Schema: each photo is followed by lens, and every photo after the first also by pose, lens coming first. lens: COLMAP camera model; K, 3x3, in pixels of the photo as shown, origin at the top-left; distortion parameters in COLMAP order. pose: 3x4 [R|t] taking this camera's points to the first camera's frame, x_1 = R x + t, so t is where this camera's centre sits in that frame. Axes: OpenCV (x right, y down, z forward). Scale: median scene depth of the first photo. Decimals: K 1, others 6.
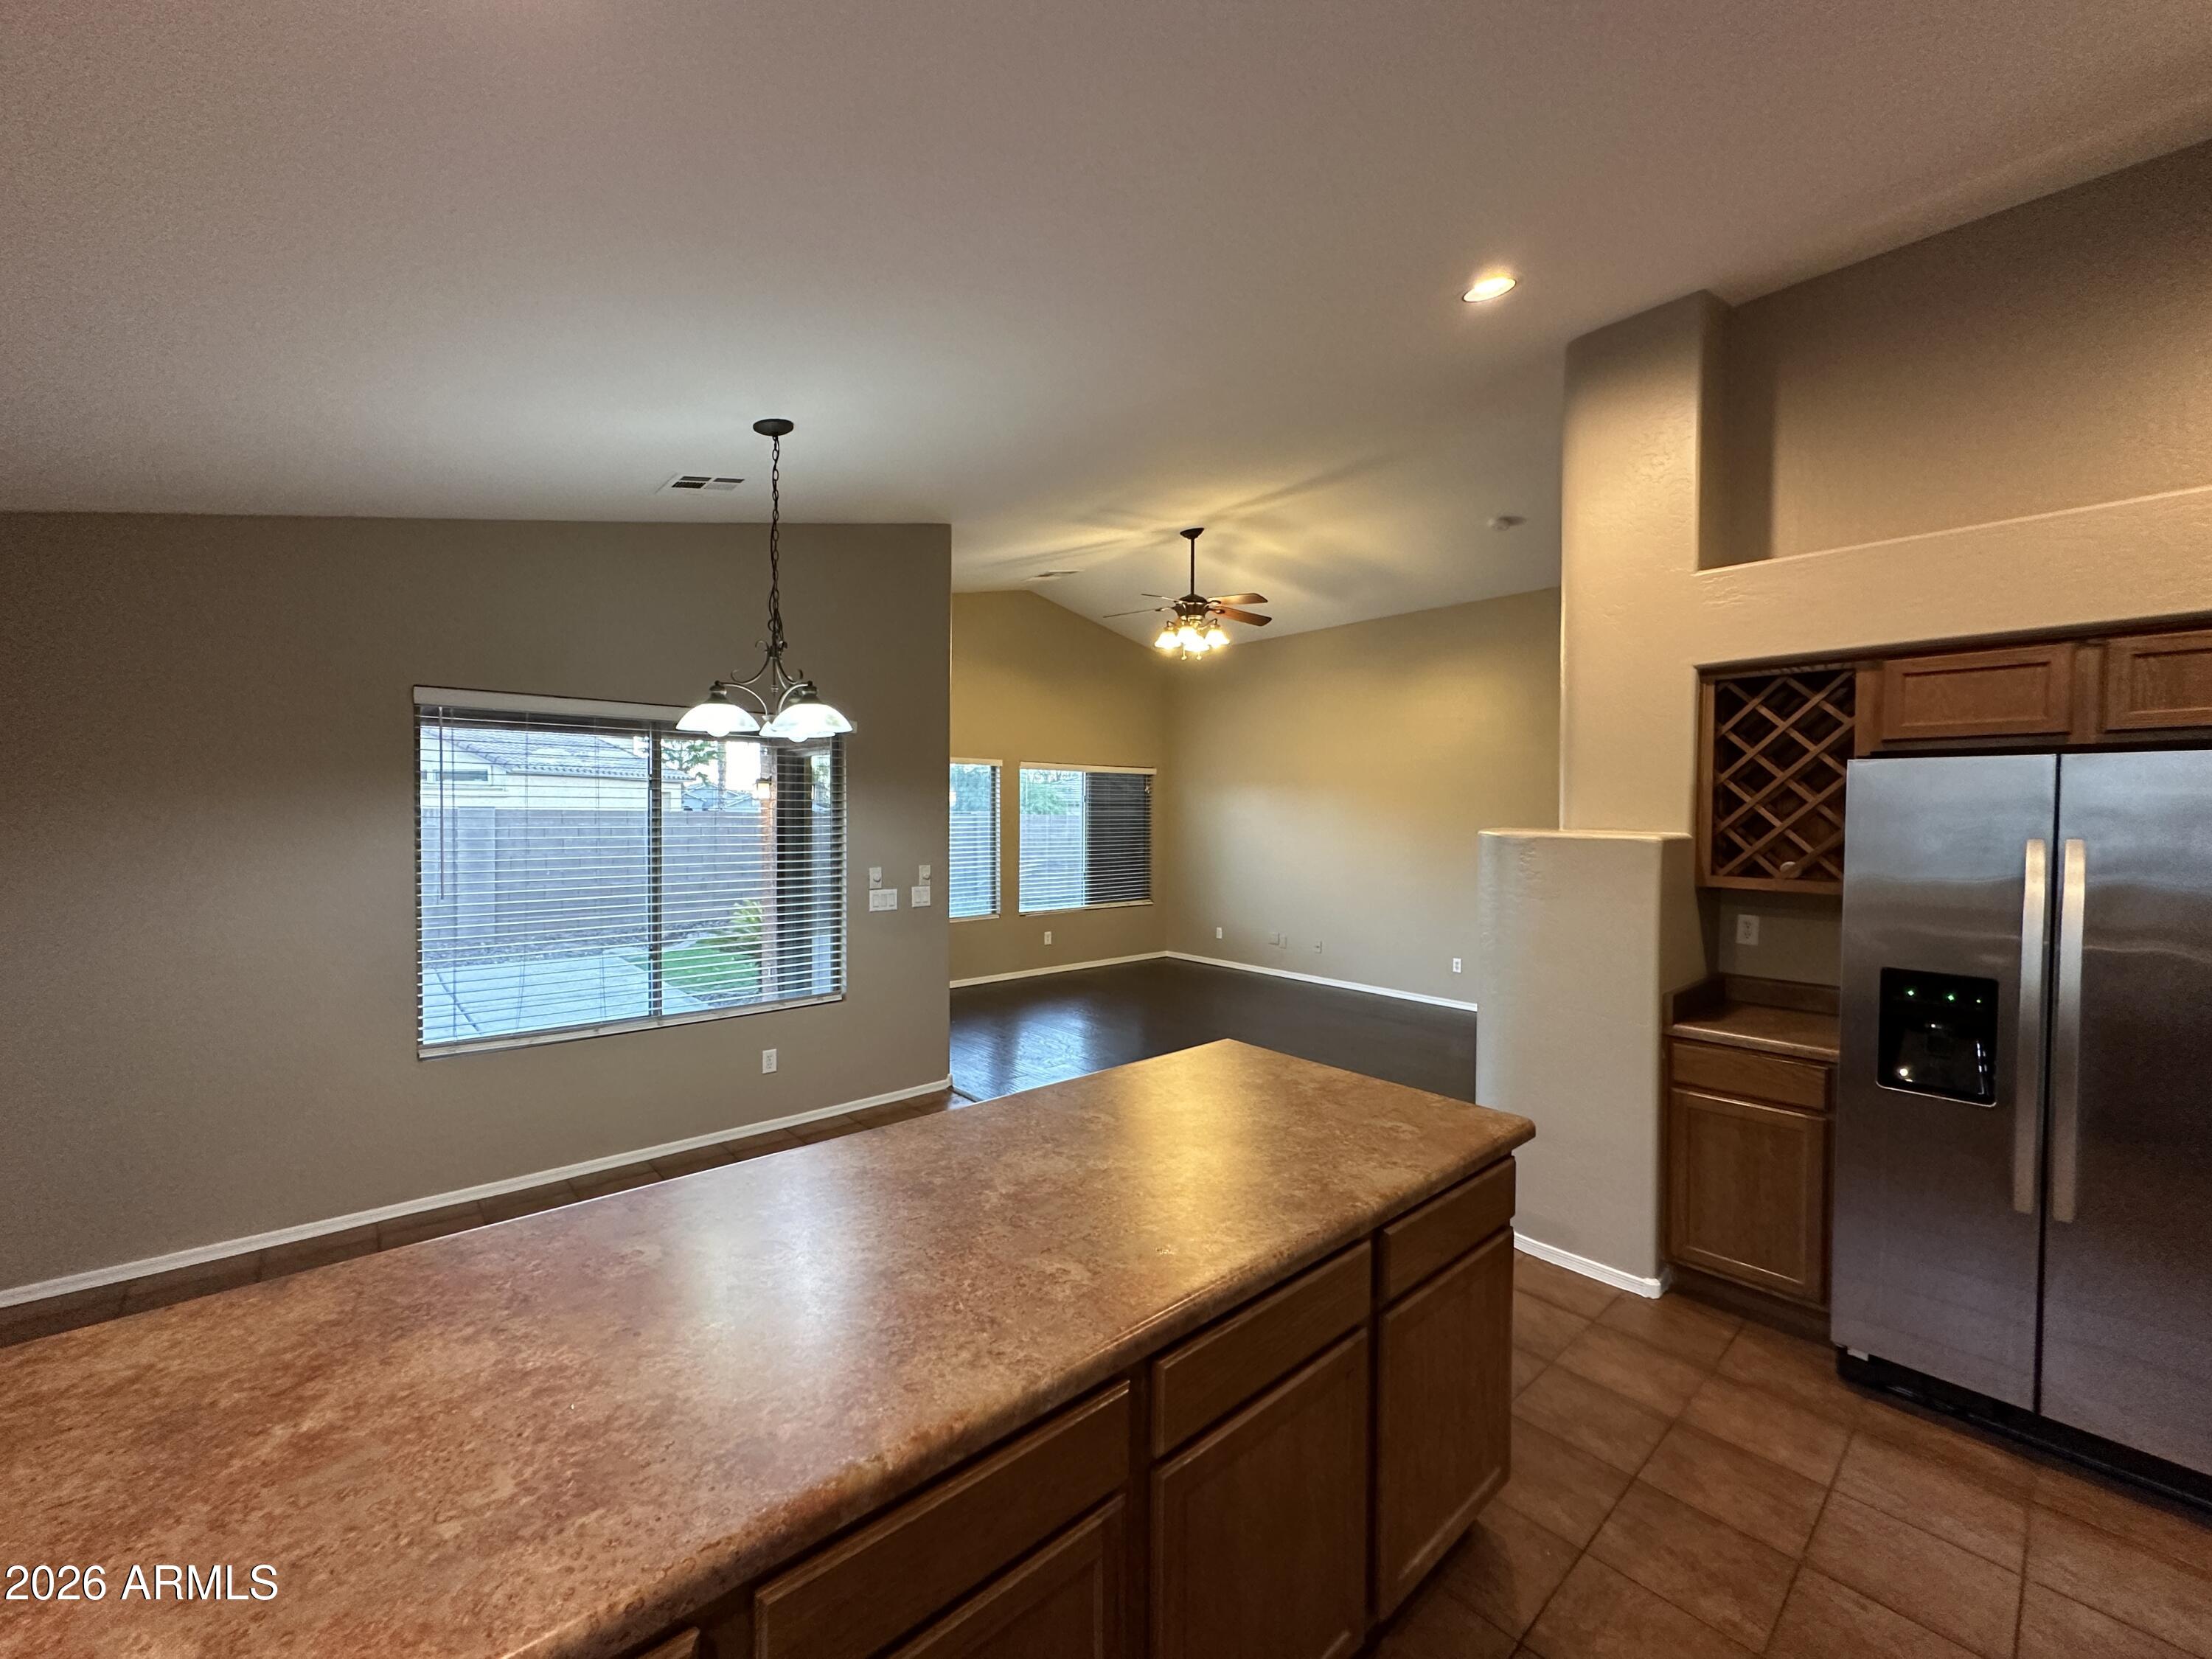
lens RADIAL K [[879.9, 0, 1110.6], [0, 879.9, 832.0], [0, 0, 1]] dist [-0.002624, 0.001166]
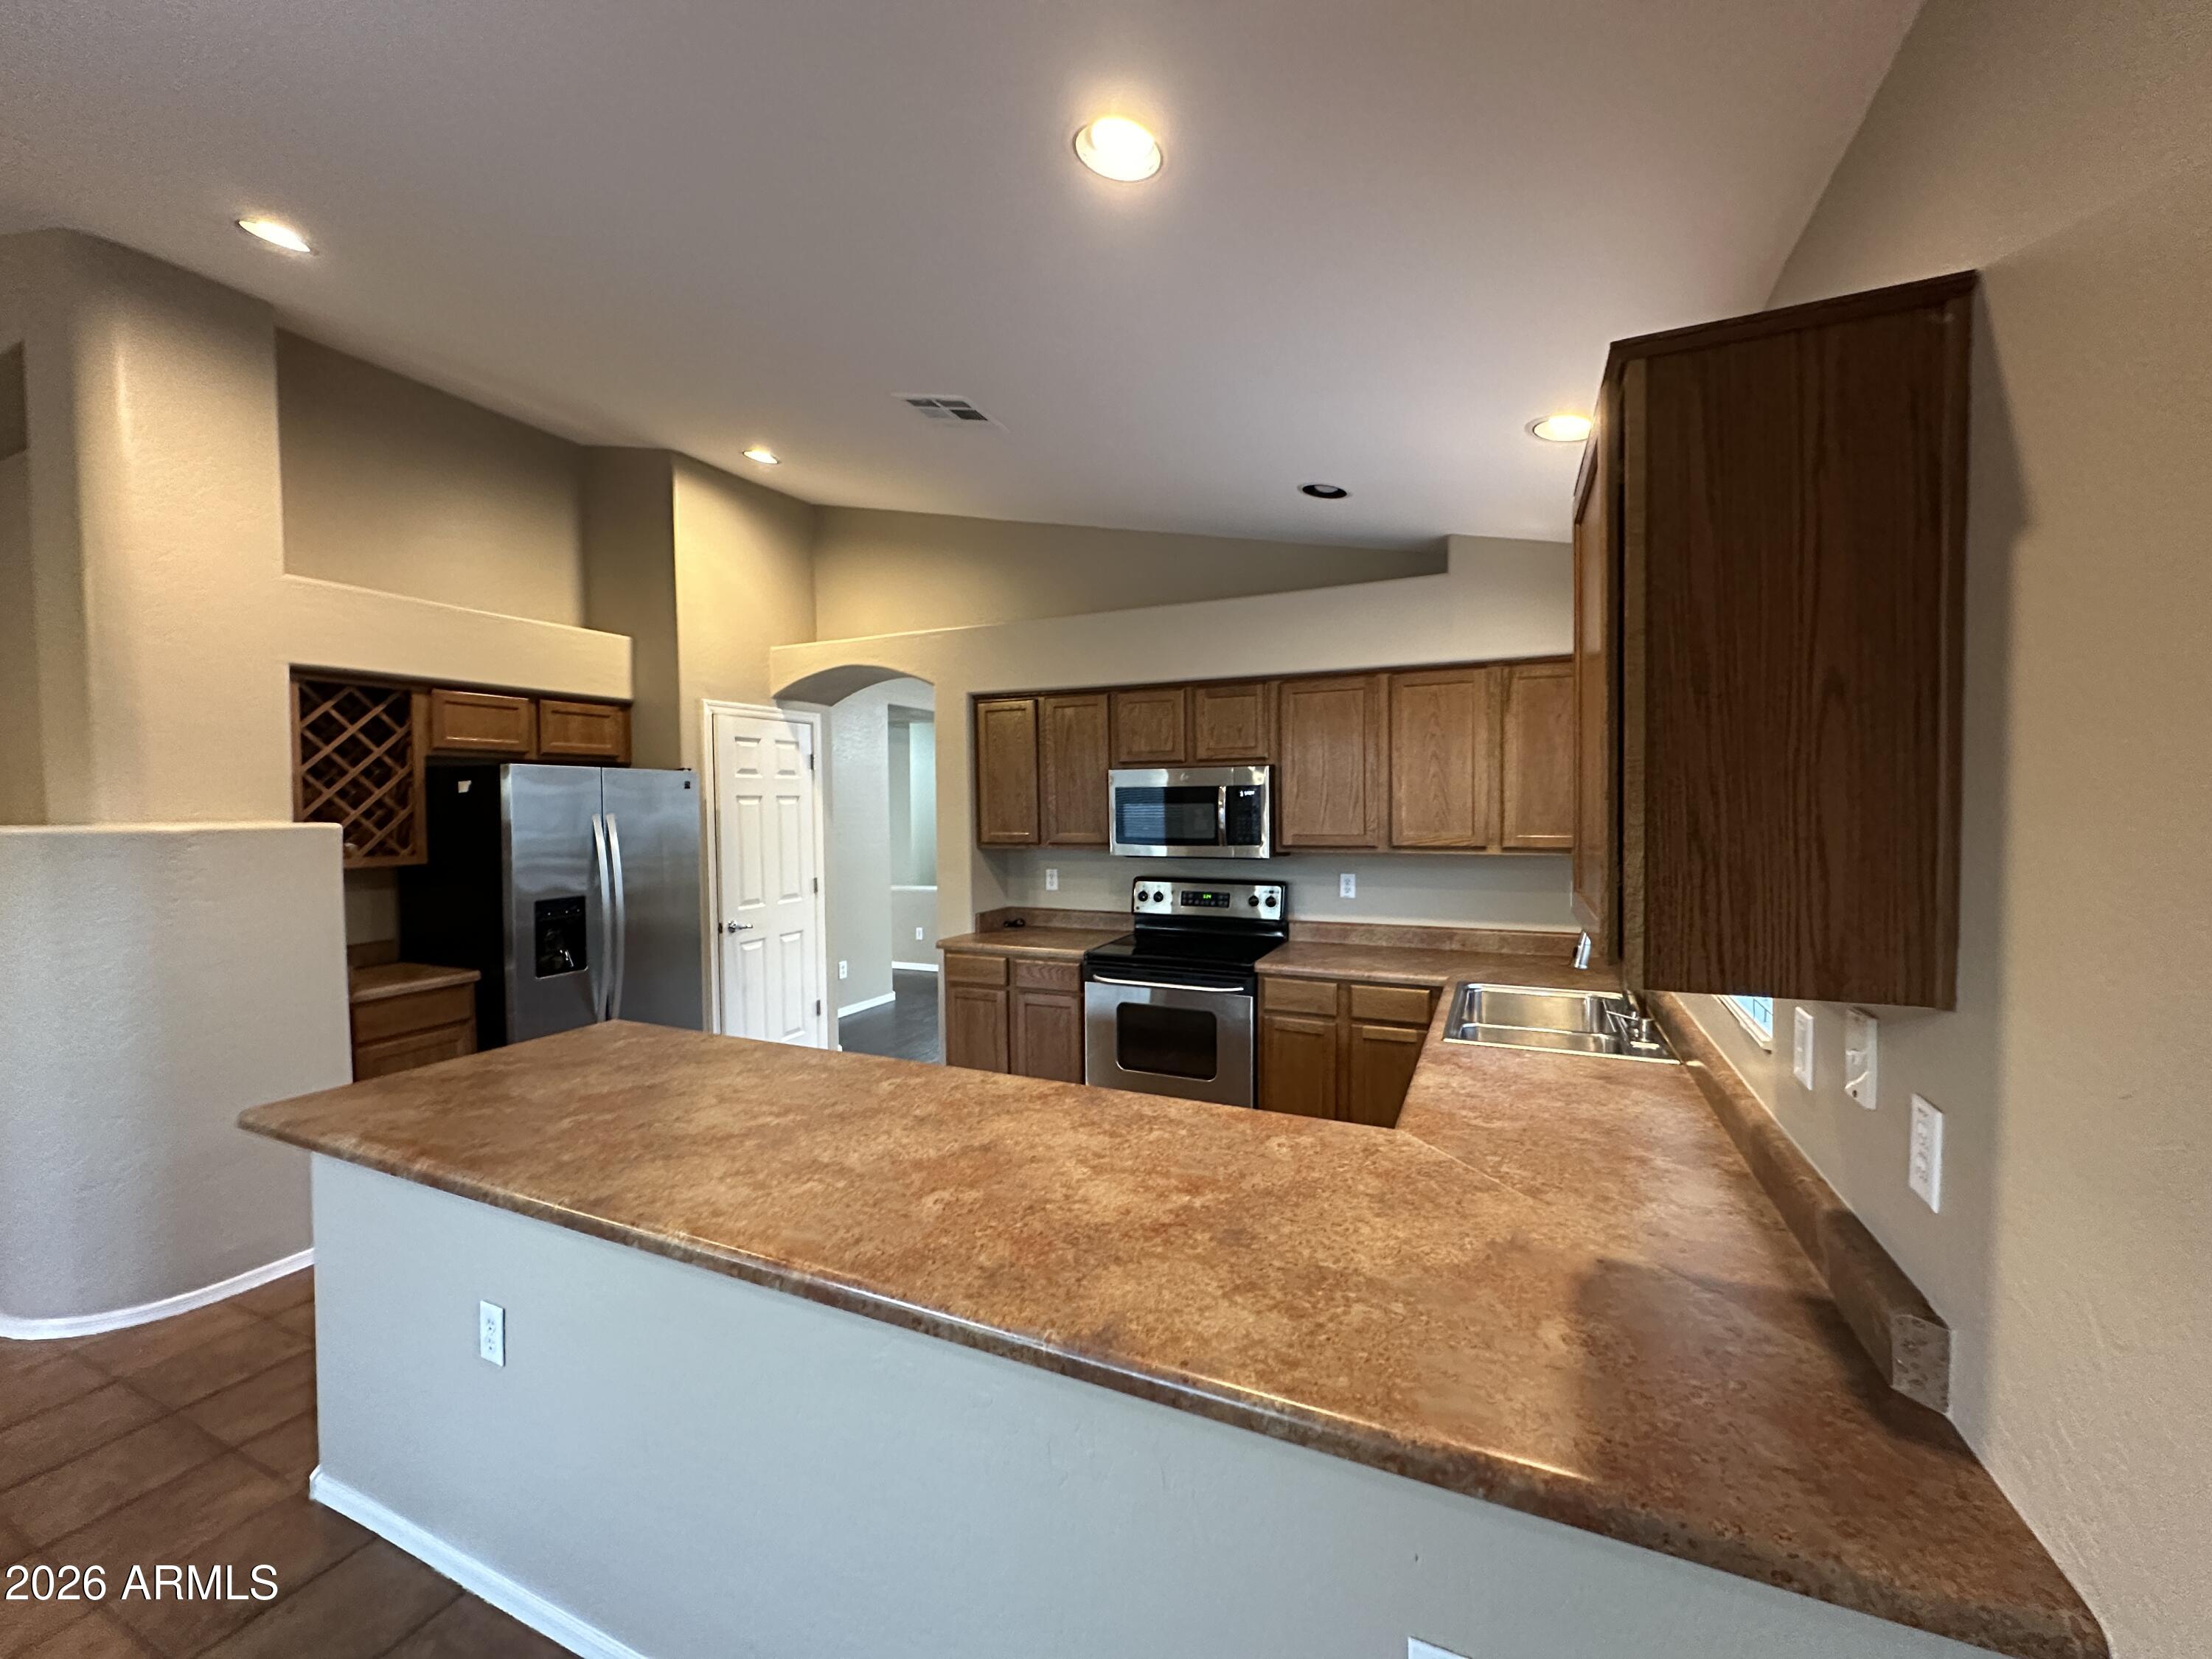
lens RADIAL K [[879.9, 0, 1098.7], [0, 879.9, 828.2], [0, 0, 1]] dist [-0.002624, 0.001166]
pose [[-0.397660, -0.029984, 0.917043, -1.112542], [0.030378, 0.998488, 0.045820, -0.016333], [-0.917030, 0.046079, -0.396147, 0.855359]]
